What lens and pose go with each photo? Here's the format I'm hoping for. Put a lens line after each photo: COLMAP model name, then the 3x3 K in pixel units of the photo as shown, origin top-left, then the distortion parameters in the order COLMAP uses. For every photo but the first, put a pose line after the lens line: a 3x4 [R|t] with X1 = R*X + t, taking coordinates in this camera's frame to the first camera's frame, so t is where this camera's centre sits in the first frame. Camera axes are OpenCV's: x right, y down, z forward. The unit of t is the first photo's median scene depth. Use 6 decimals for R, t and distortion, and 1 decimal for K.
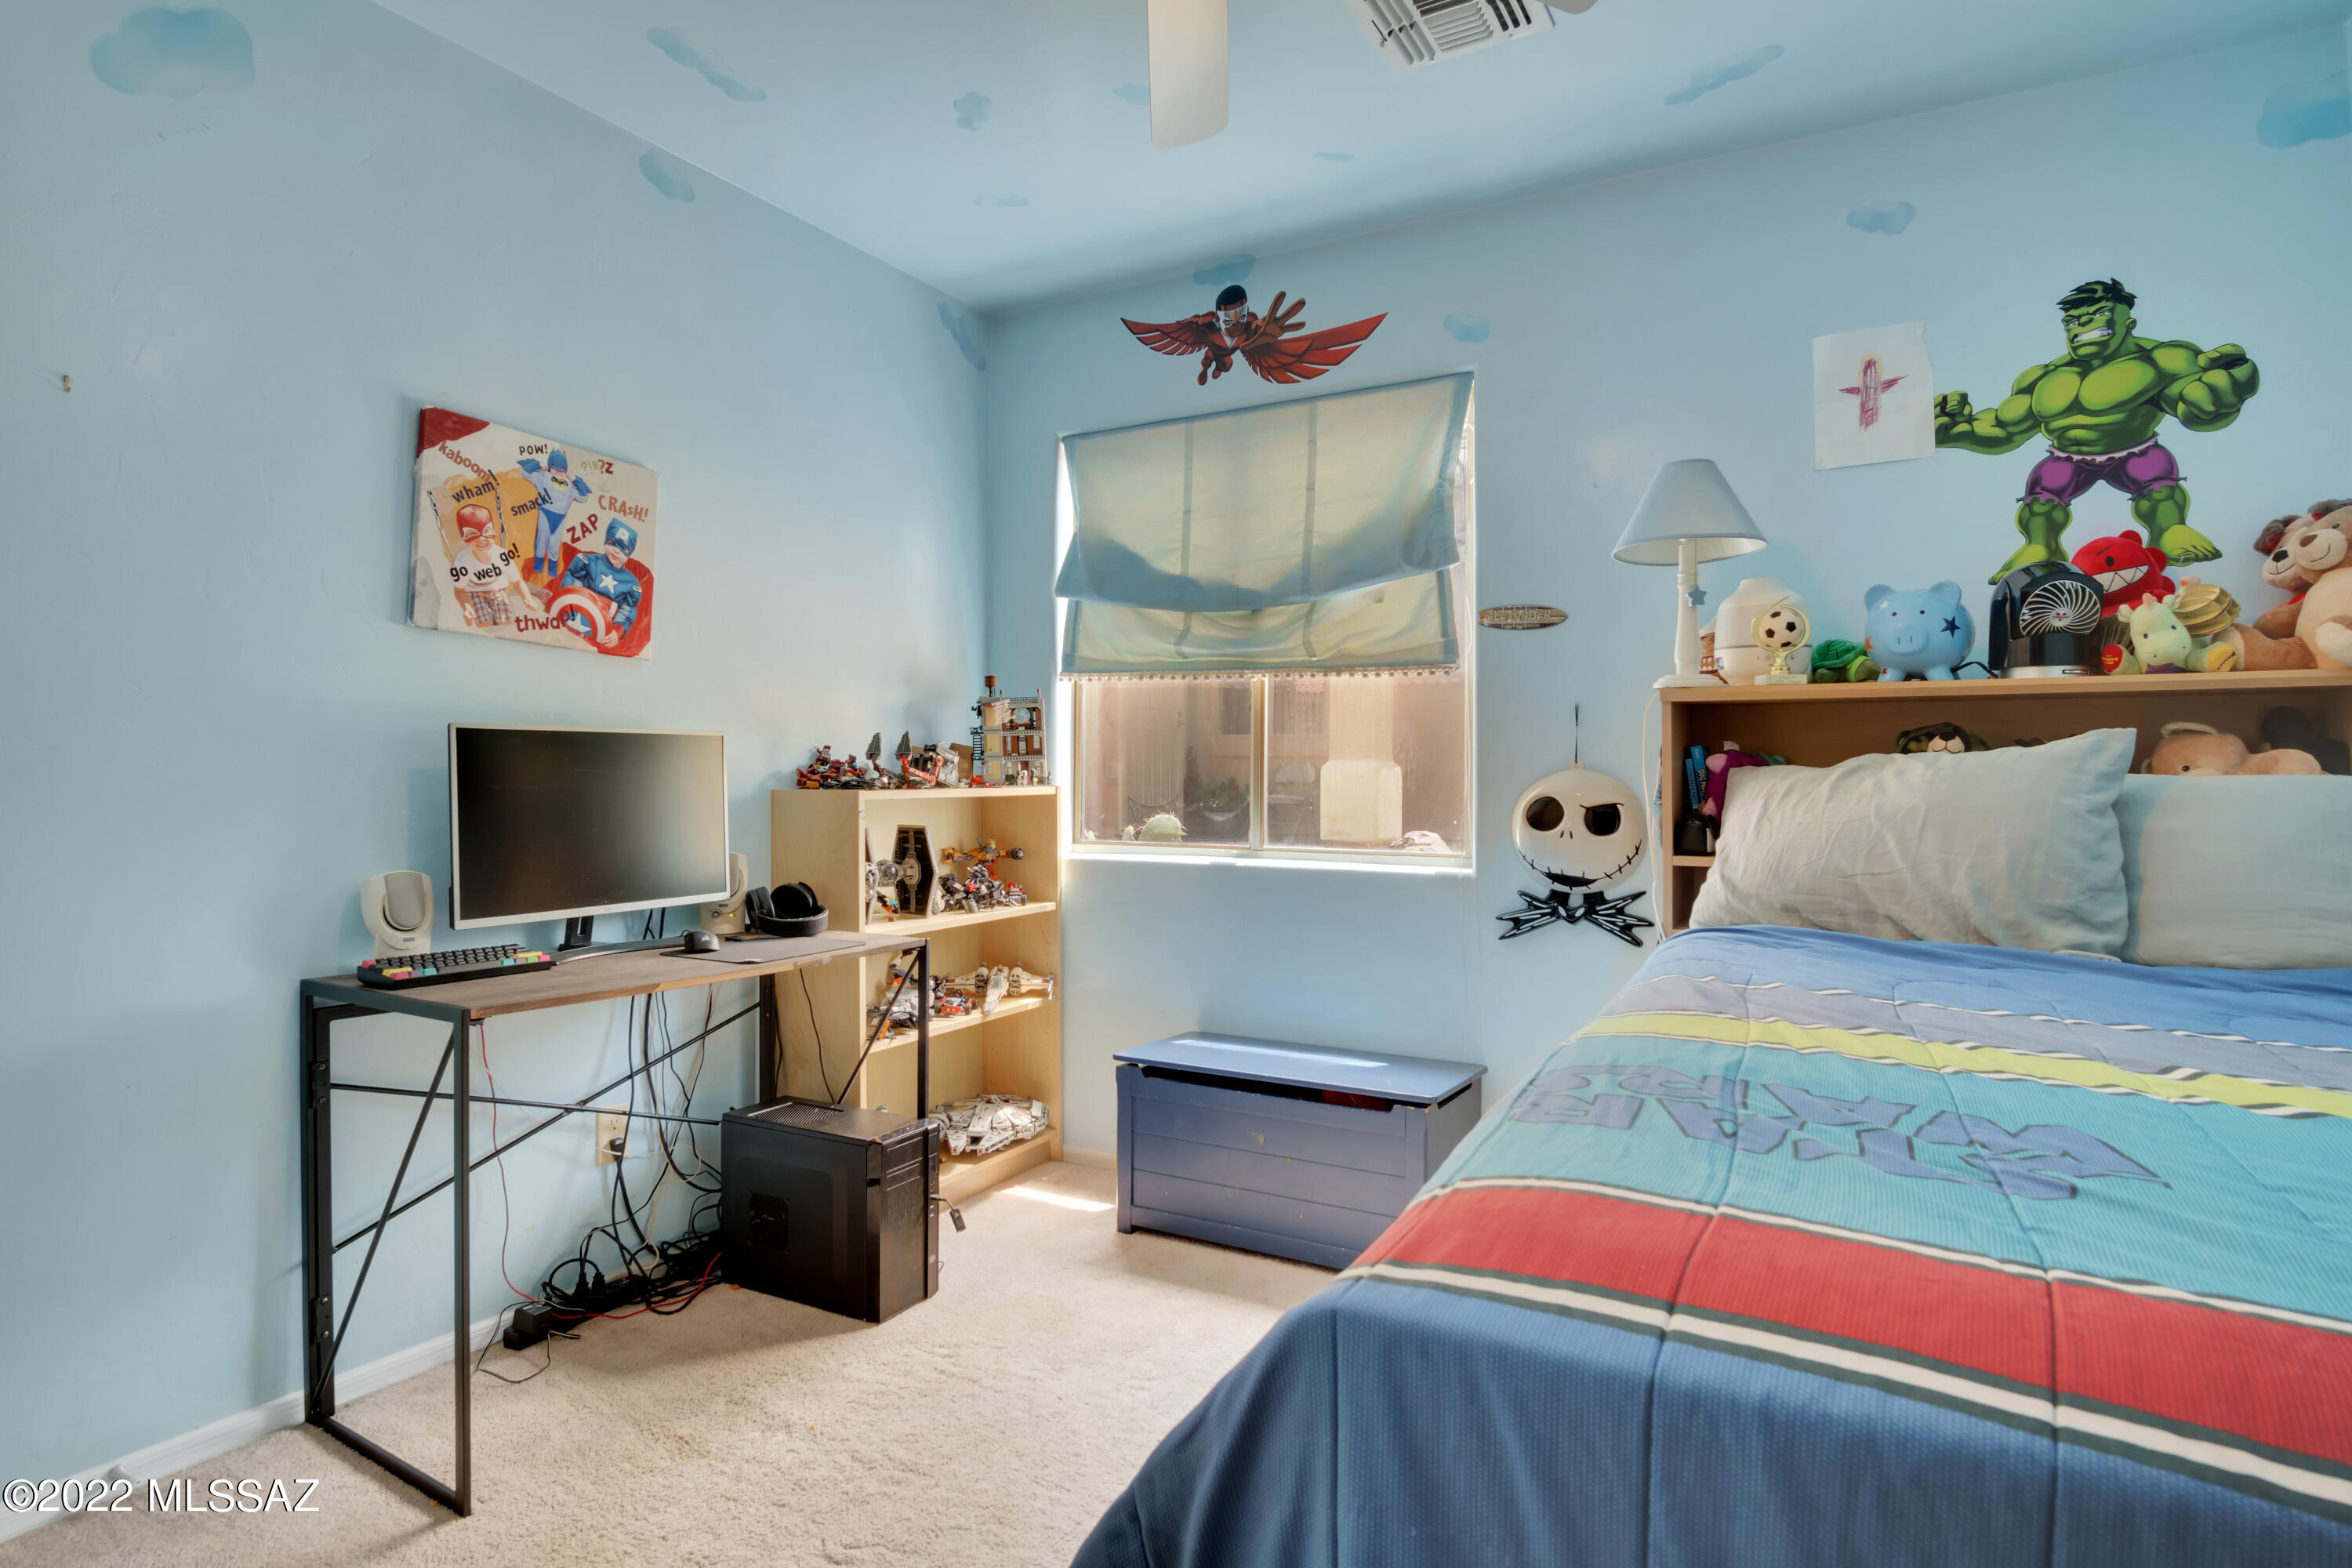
lens RADIAL K [[1273.3, 0, 1176.2], [0, 1273.3, 783.4], [0, 0, 1]] dist [-0.024936, 0.006031]
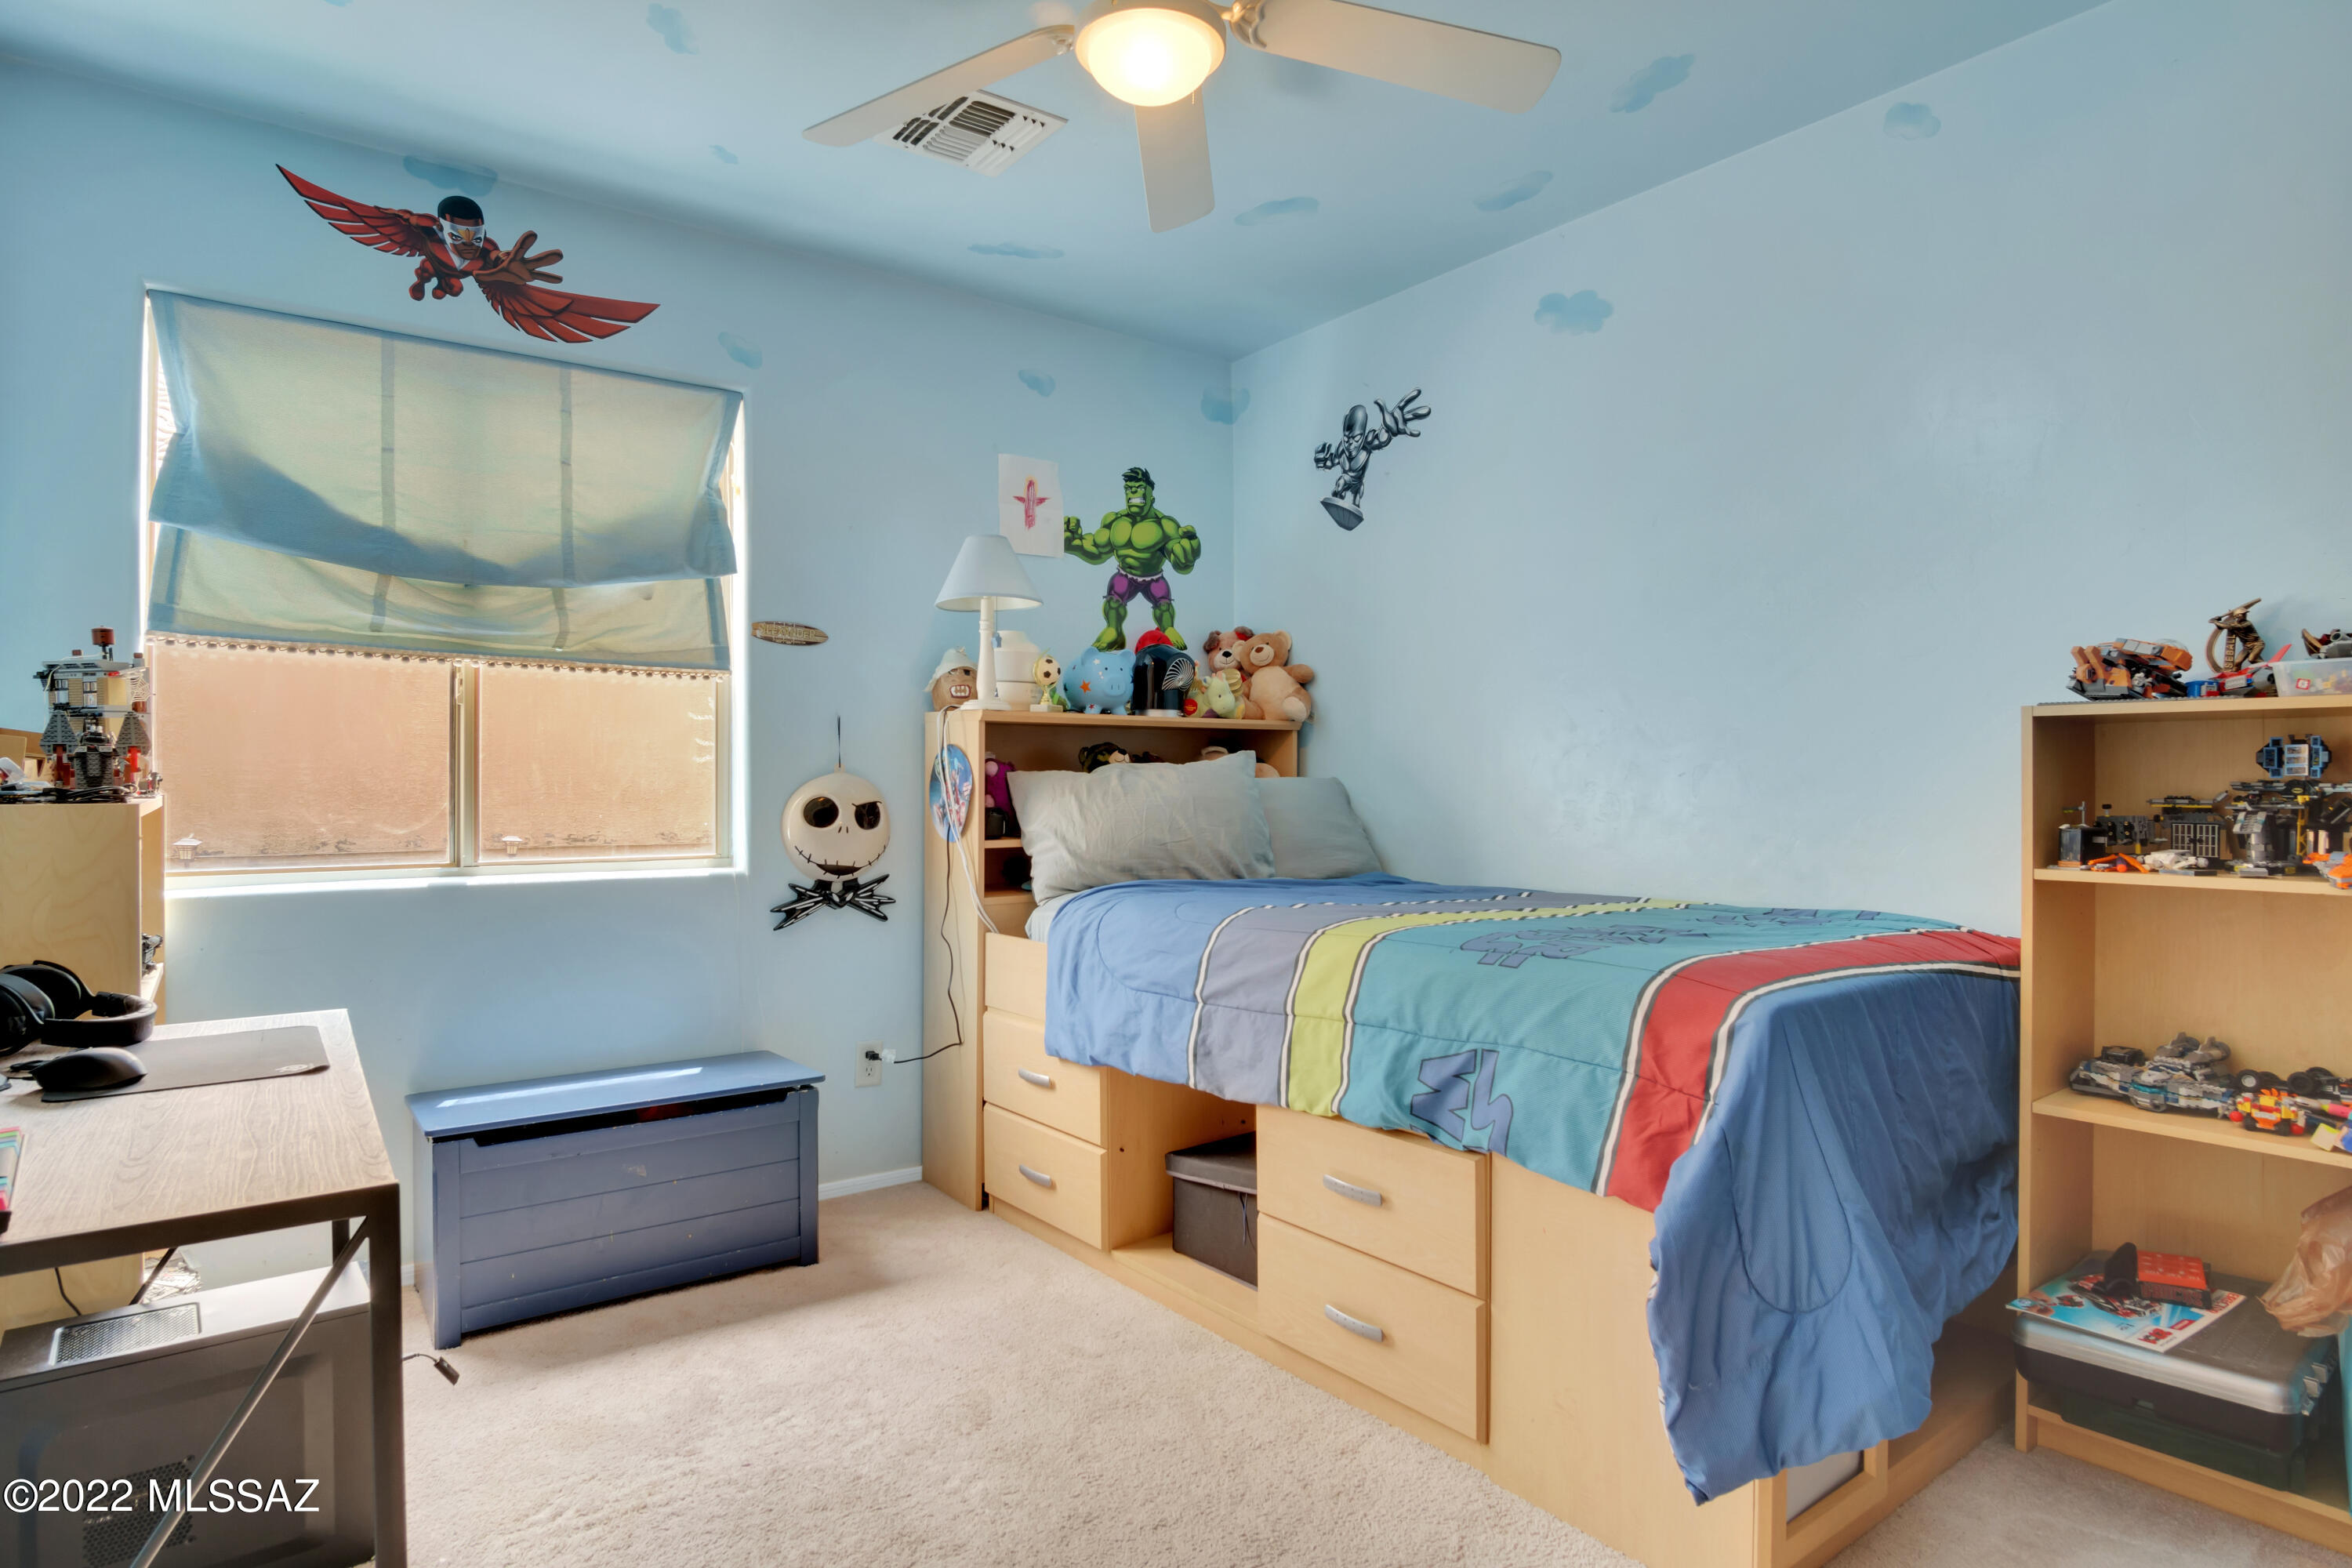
lens RADIAL K [[1273.3, 0, 1173.5], [0, 1273.3, 782.1], [0, 0, 1]] dist [-0.024936, 0.006031]
pose [[0.390741, -0.004385, 0.920490, -0.604070], [0.006625, 0.999976, 0.001951, -0.002814], [-0.920477, 0.005336, 0.390761, 0.269200]]
